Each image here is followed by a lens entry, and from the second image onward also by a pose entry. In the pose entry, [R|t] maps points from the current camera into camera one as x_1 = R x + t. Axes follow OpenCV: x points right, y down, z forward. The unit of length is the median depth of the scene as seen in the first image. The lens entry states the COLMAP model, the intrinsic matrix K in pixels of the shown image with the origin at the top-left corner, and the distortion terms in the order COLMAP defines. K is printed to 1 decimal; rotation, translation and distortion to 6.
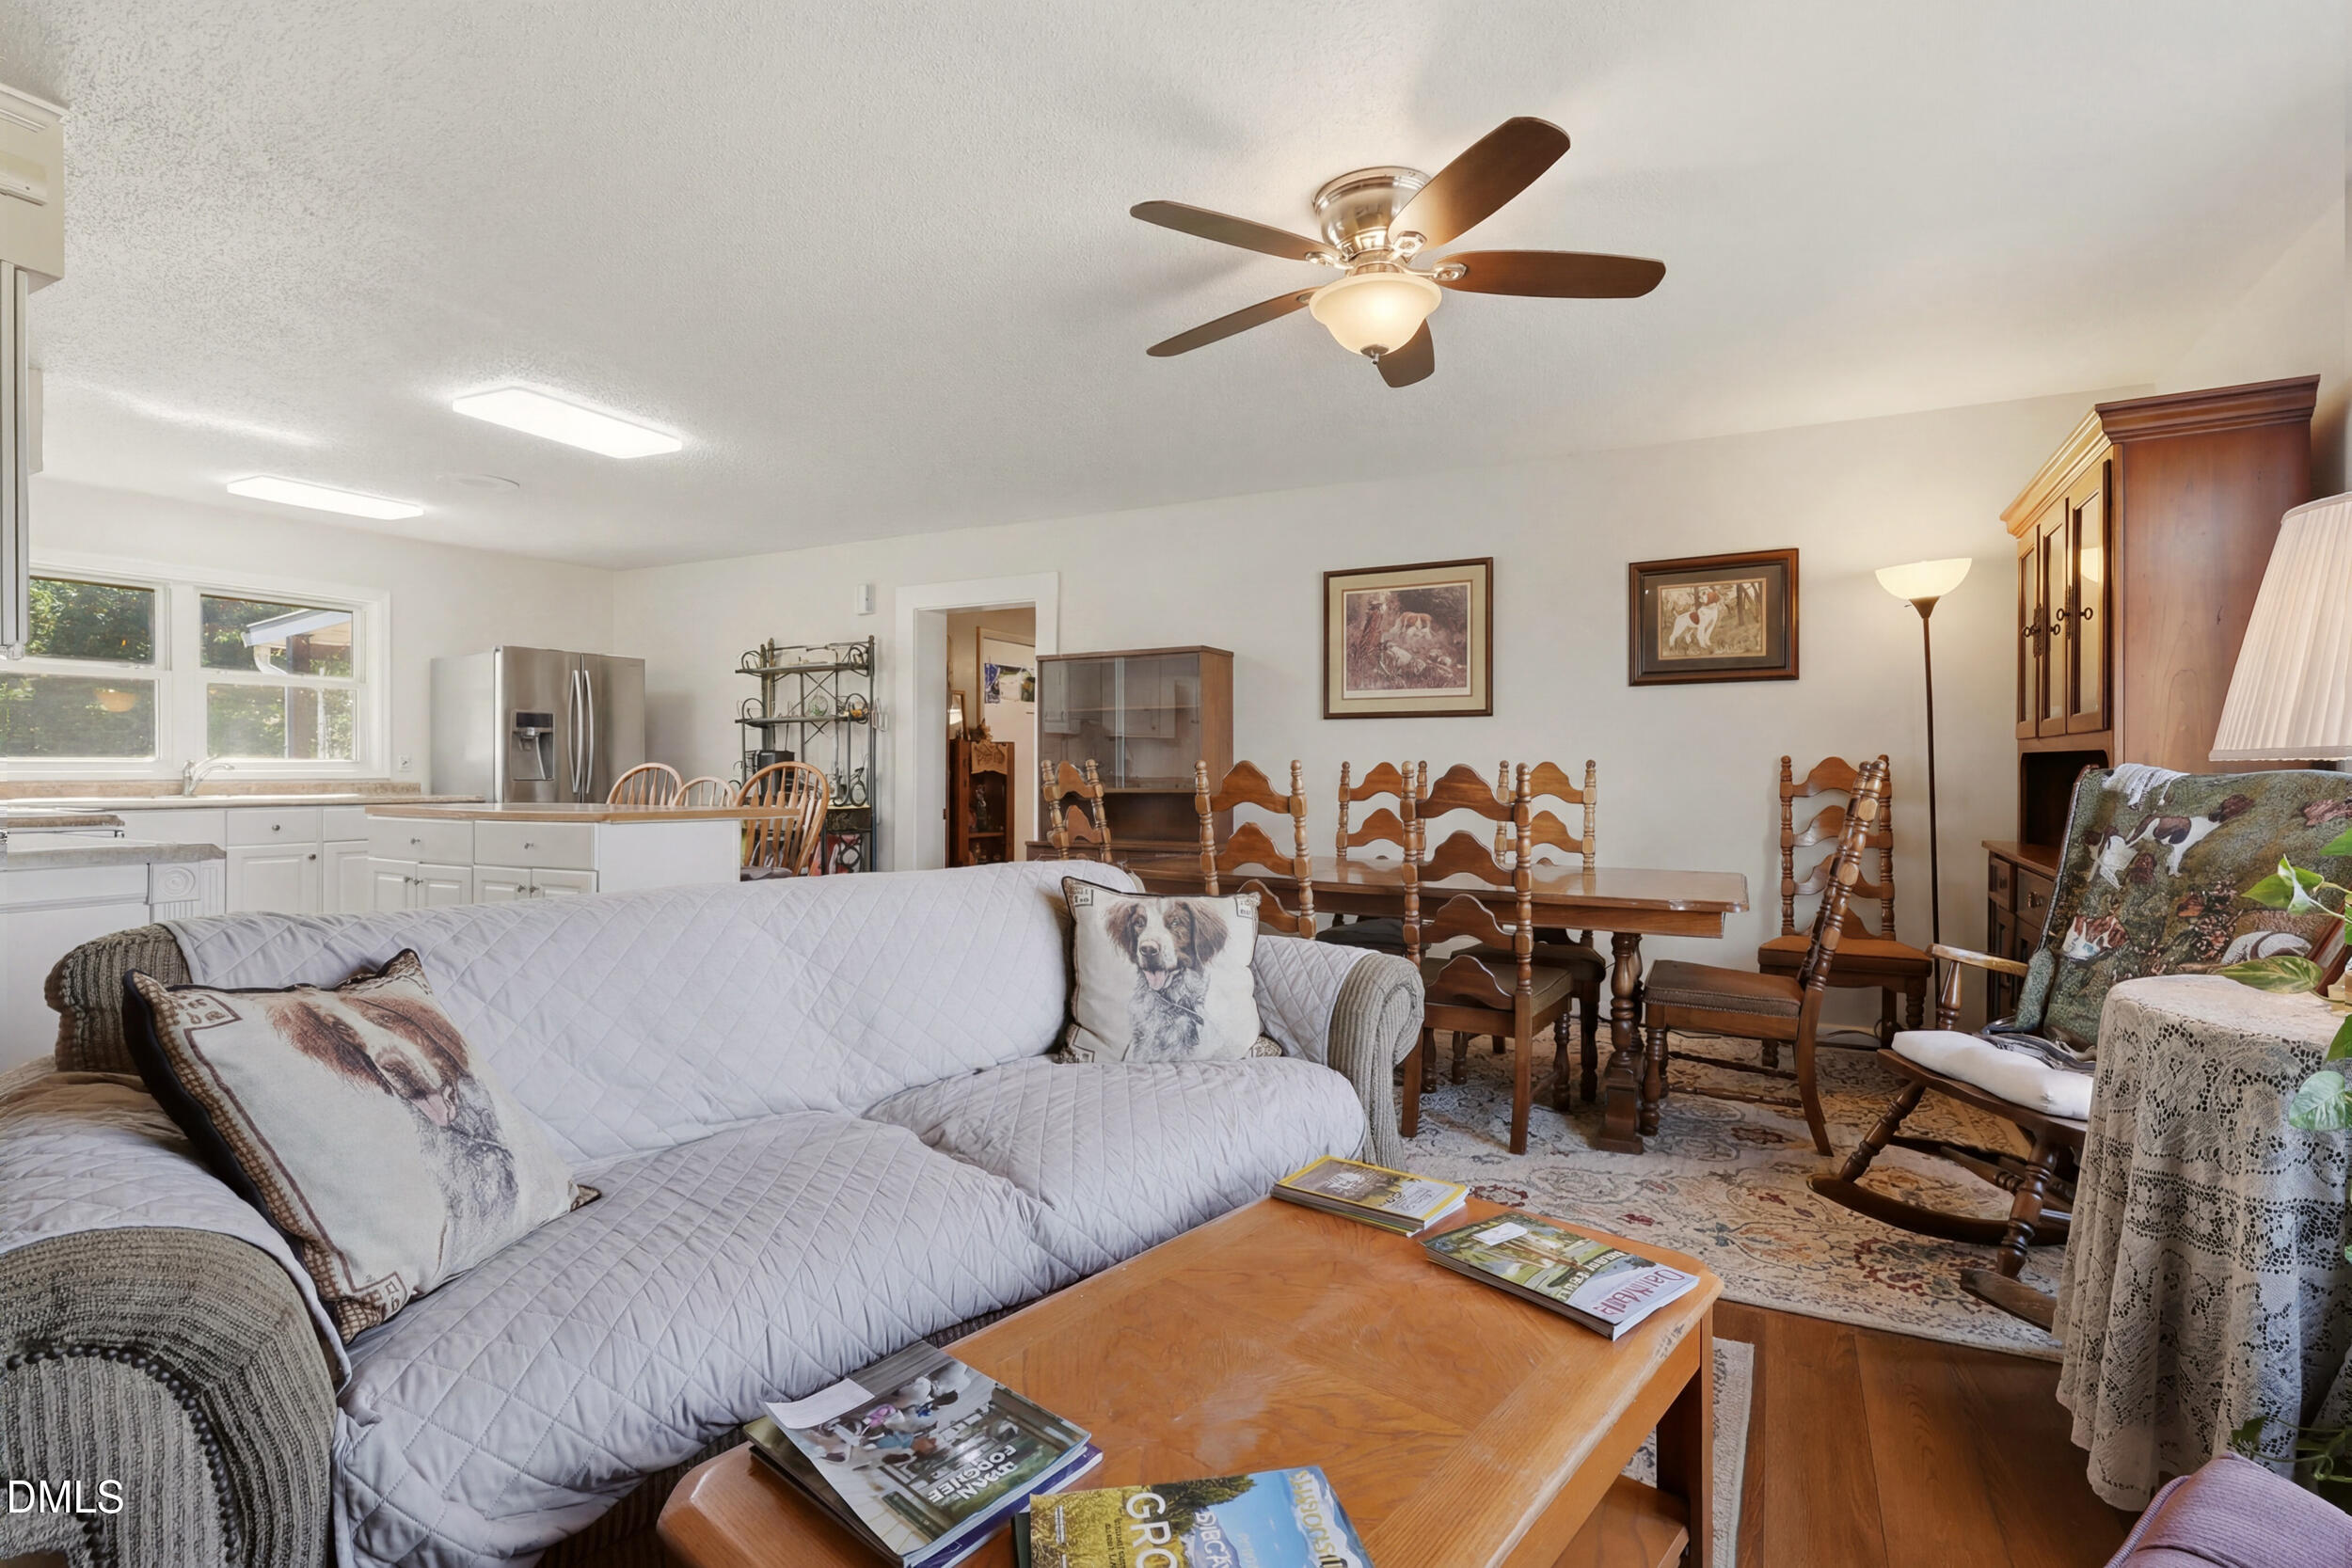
lens RADIAL K [[1112.6, 0, 1176.0], [0, 1112.6, 784.0], [0, 0, 1]] dist [-0.000870, 0.000264]
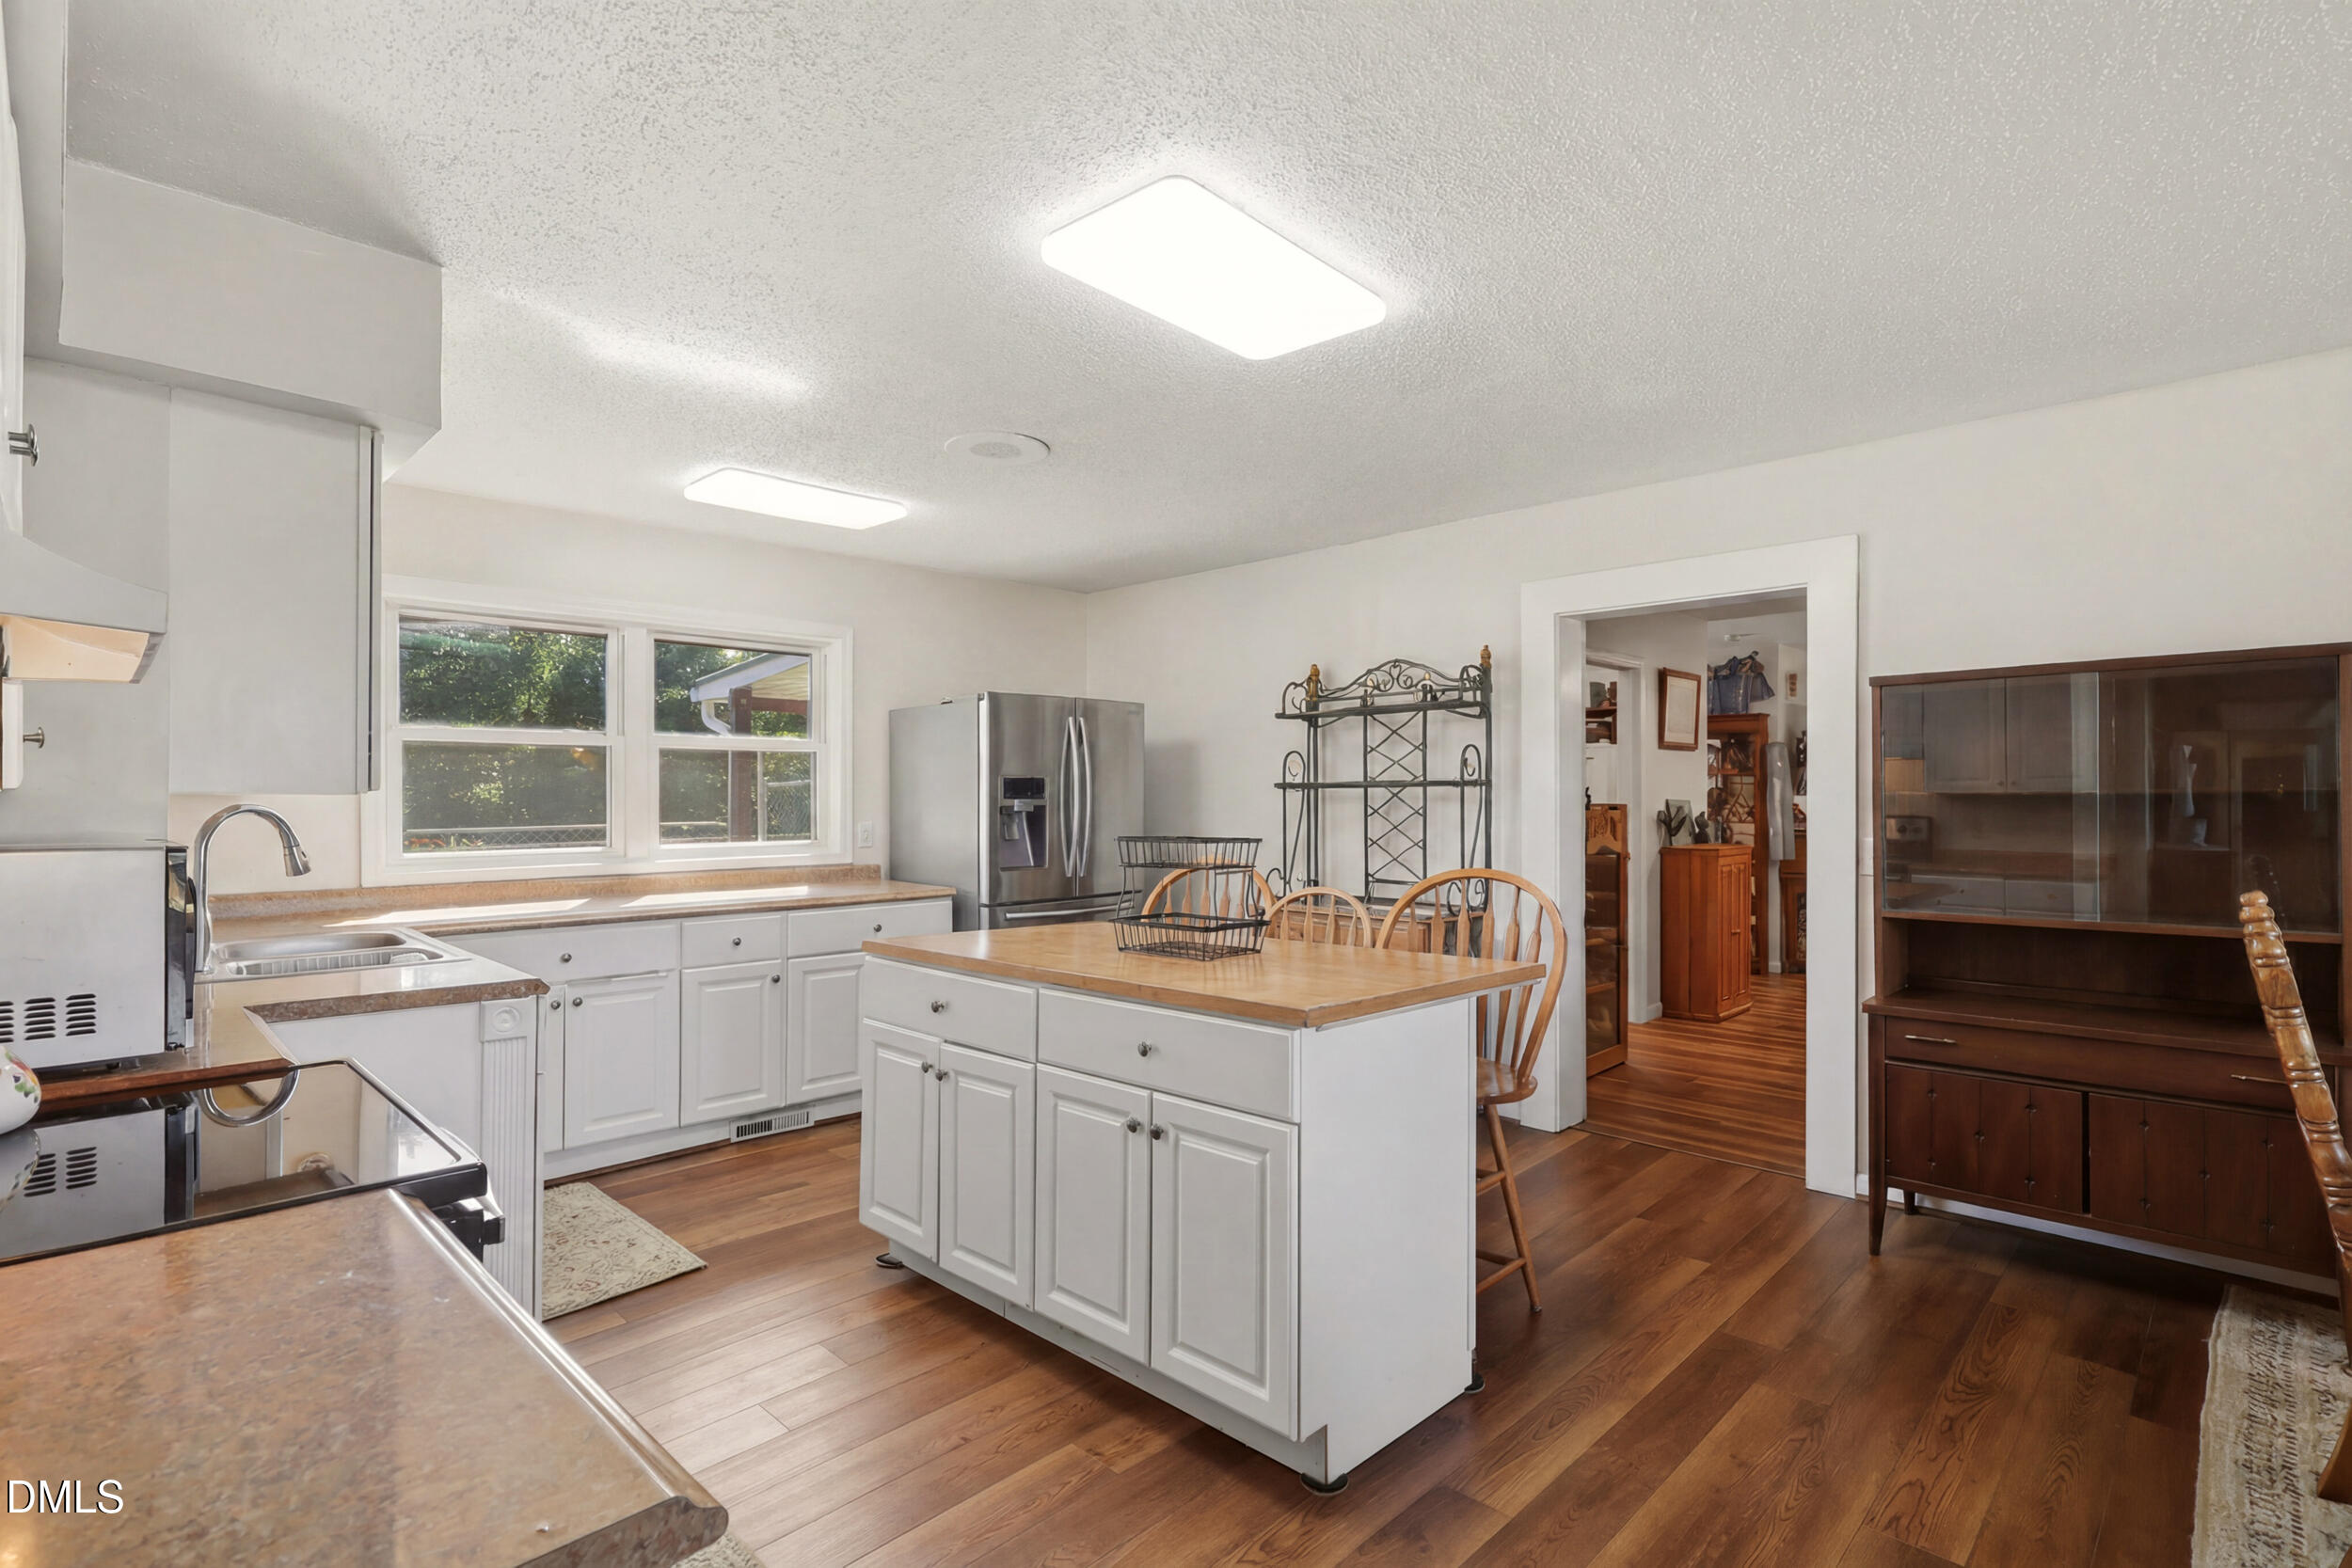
lens RADIAL K [[1112.6, 0, 1176.0], [0, 1112.6, 784.0], [0, 0, 1]] dist [-0.000870, 0.000264]
pose [[0.961955, -0.014104, -0.272845, -0.269568], [0.007707, 0.999670, -0.024501, -0.041777], [0.273100, 0.021466, 0.961746, 0.302850]]
